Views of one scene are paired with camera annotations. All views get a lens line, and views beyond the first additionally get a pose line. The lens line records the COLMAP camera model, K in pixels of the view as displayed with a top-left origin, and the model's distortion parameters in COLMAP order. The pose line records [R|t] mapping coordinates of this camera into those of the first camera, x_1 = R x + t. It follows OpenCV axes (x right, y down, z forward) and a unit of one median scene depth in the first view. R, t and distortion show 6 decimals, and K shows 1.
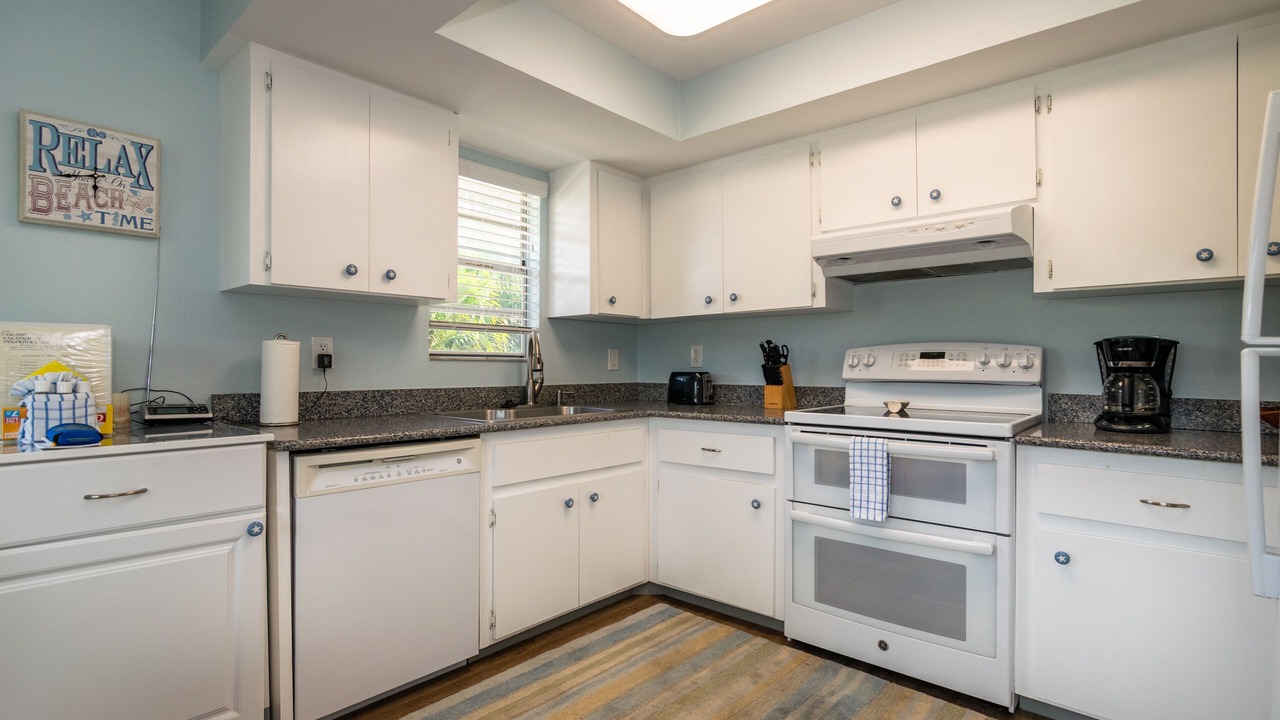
lens RADIAL K [[615.2, 0, 638.9], [0, 615.2, 362.1], [0, 0, 1]] dist [-0.004306, -0.000646]
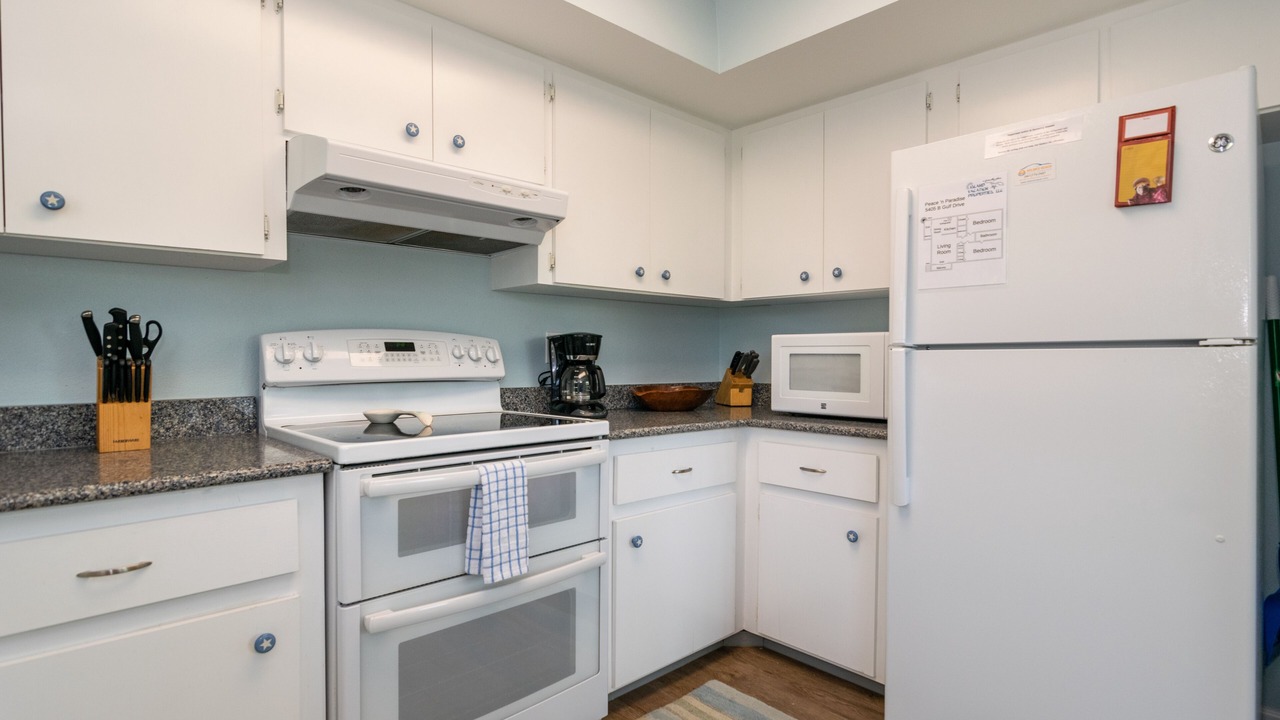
lens RADIAL K [[637.9, 0, 637.0], [0, 637.9, 363.2], [0, 0, 1]] dist [-0.004168, -0.000299]
pose [[0.085777, -0.012023, 0.996242, -0.276747], [-0.004434, 0.999913, 0.012449, -0.001379], [-0.996304, -0.005486, 0.085717, 0.626886]]
